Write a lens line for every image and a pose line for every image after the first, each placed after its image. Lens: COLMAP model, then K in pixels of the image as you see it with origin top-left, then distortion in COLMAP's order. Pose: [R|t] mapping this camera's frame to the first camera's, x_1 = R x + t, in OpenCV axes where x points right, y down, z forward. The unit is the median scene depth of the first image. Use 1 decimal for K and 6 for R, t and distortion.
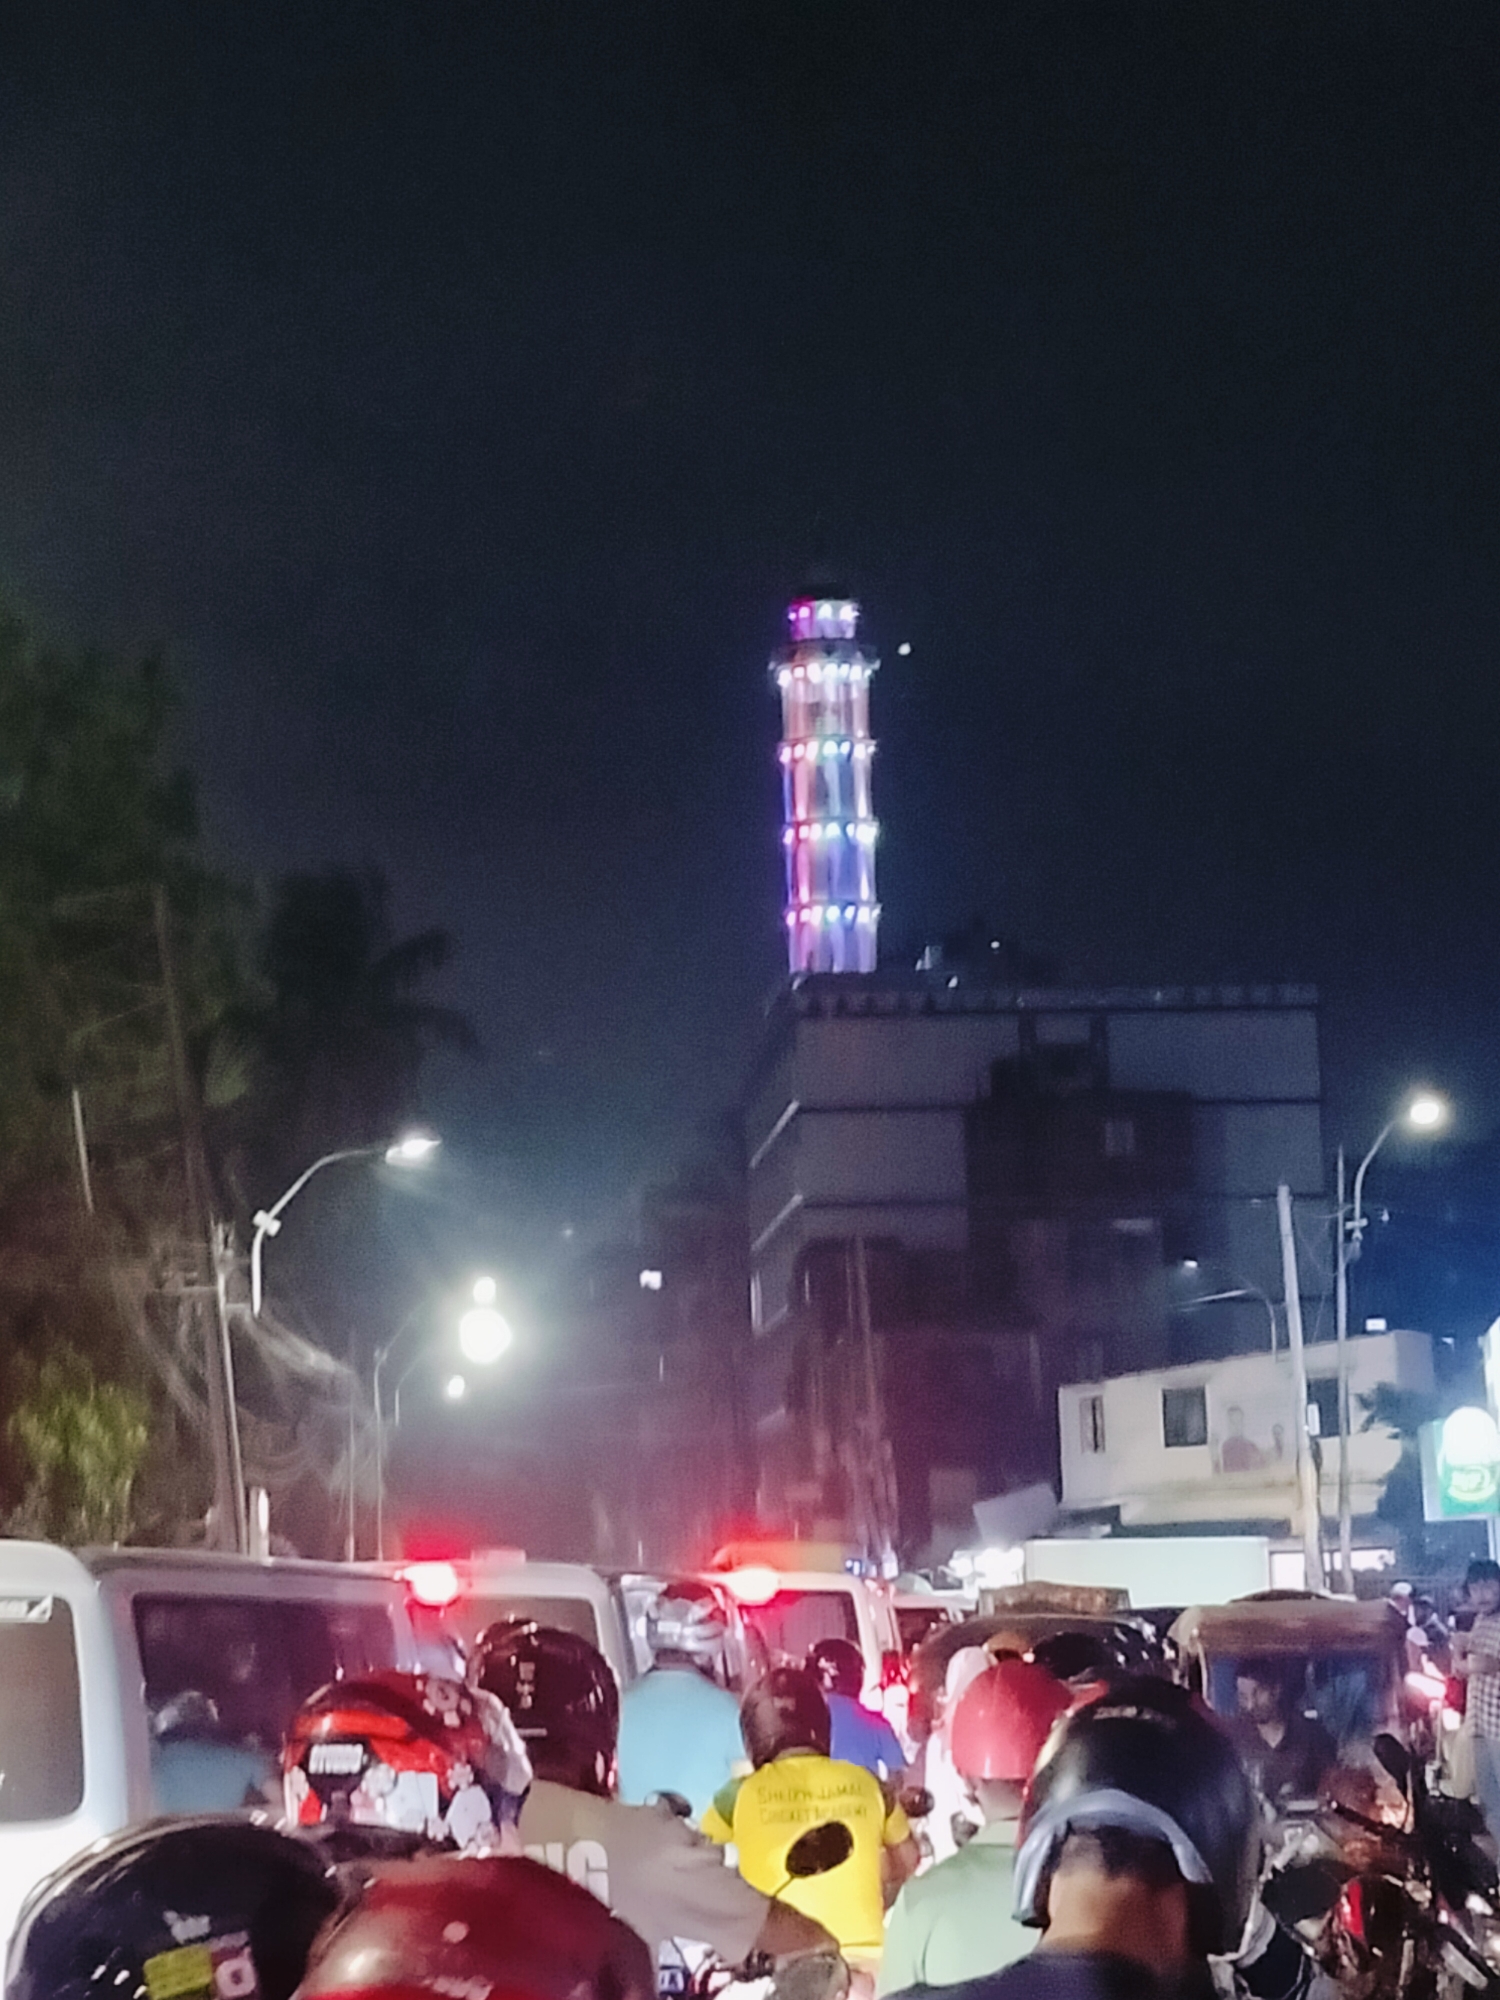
lens RADIAL K [[4261.2, 0, 753.3], [0, 4261.2, 1010.7], [0, 0, 1]] dist [0.186411, 0.000000]
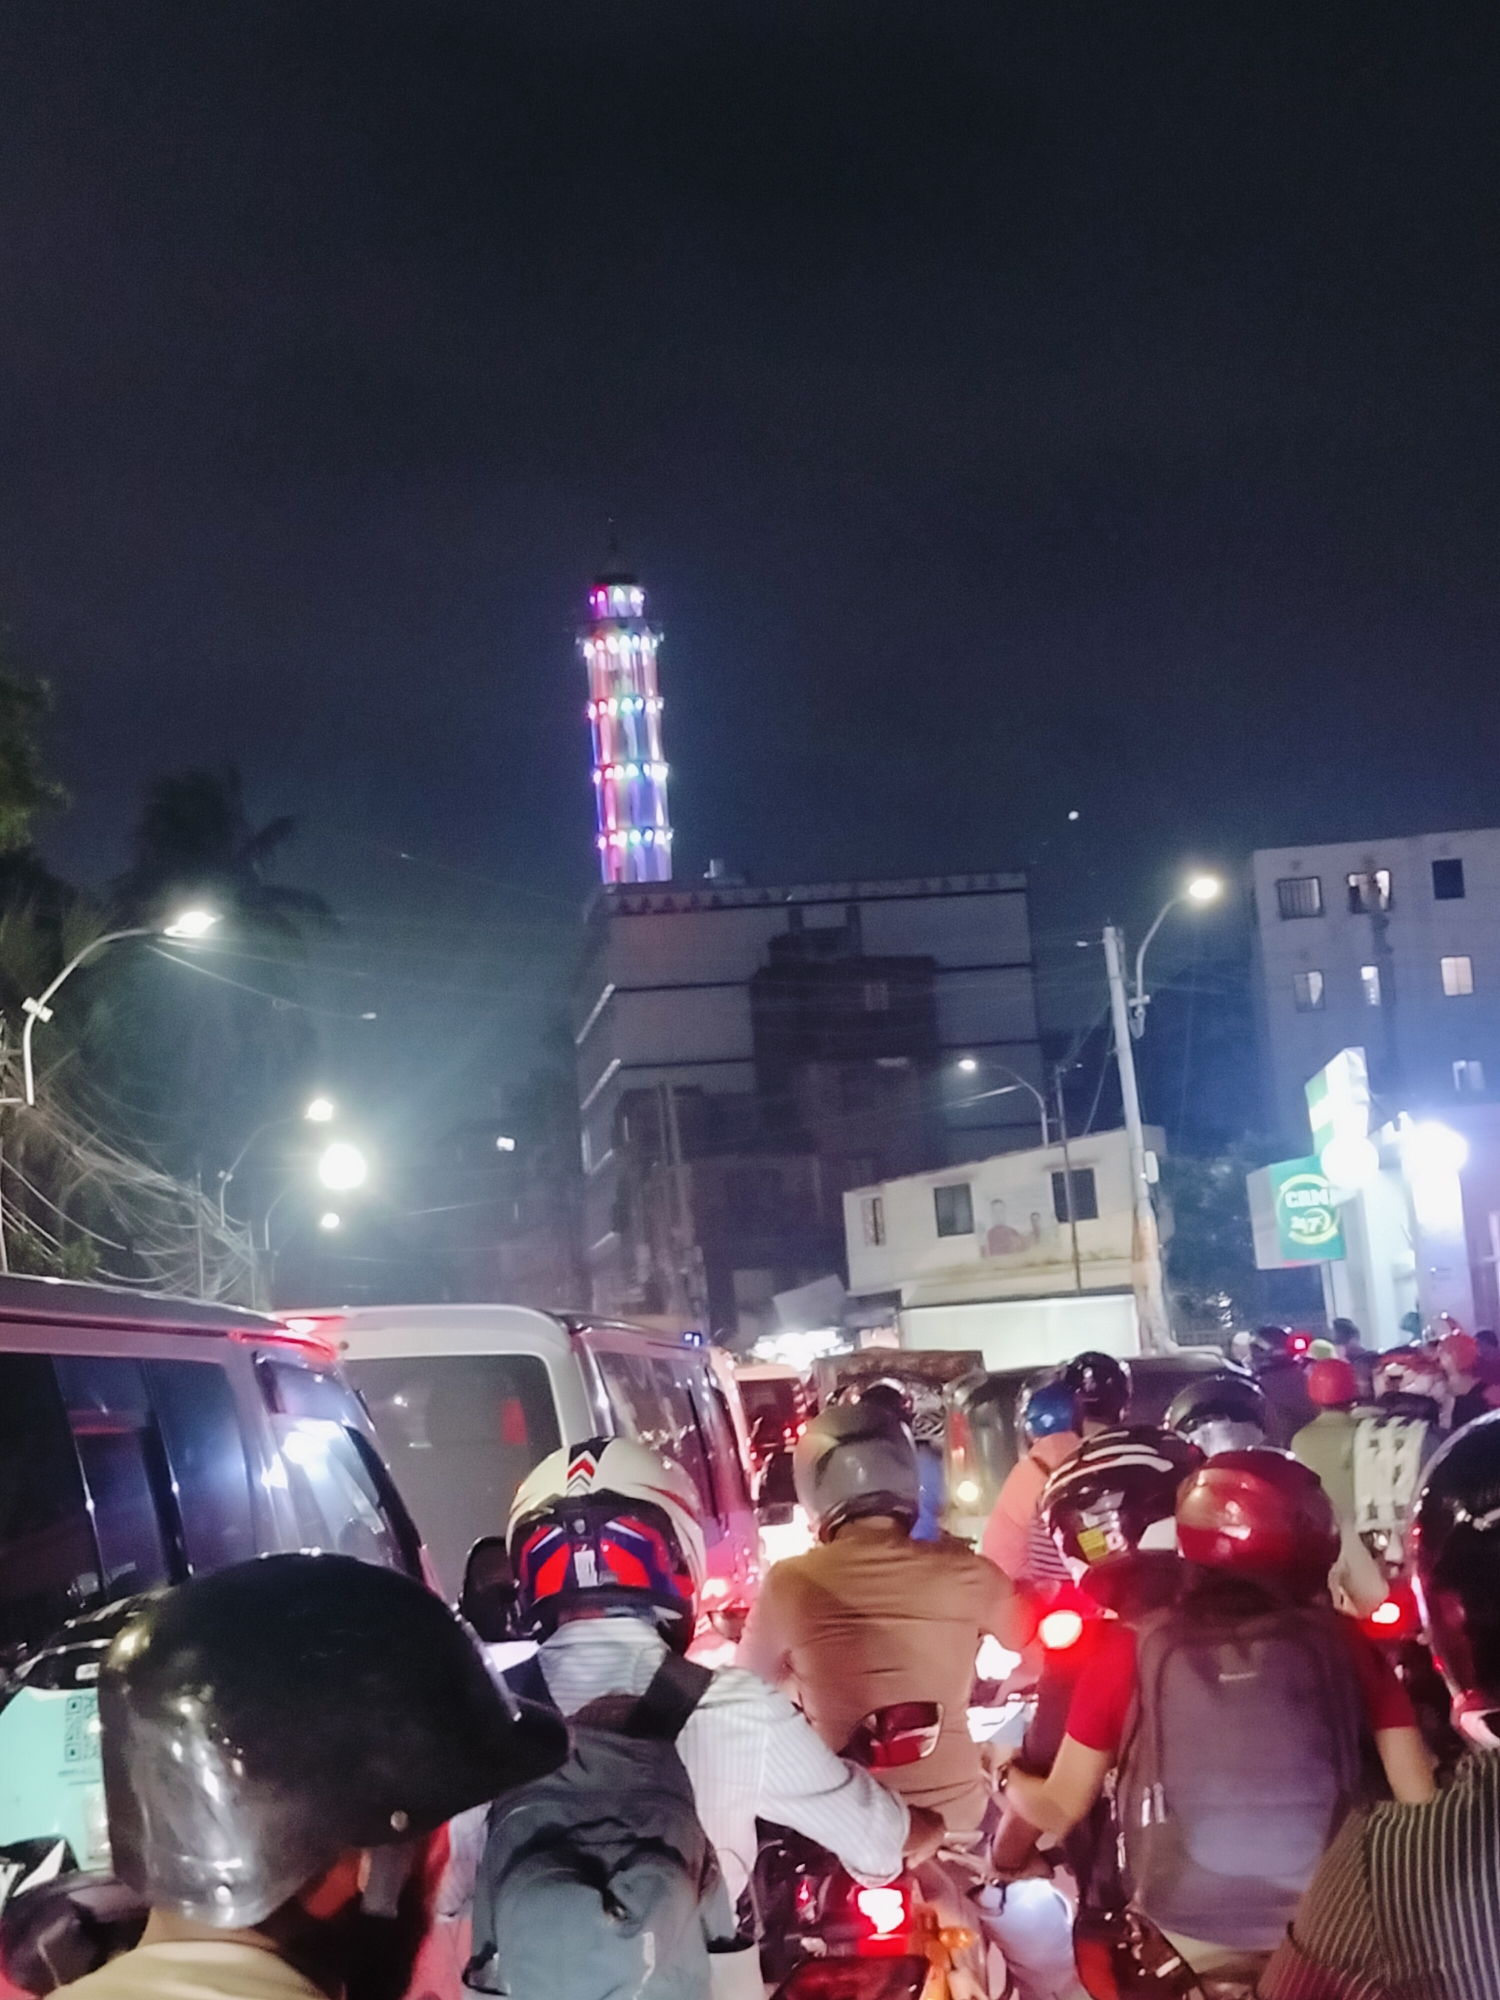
lens RADIAL K [[3094.5, 0, 740.3], [0, 3094.5, 996.2], [0, 0, 1]] dist [0.100434, 0.000000]
pose [[0.997867, -0.041389, 0.050474, 0.001896], [0.040756, 0.999078, 0.013497, 0.014493], [-0.050986, -0.011411, 0.998634, 0.102537]]
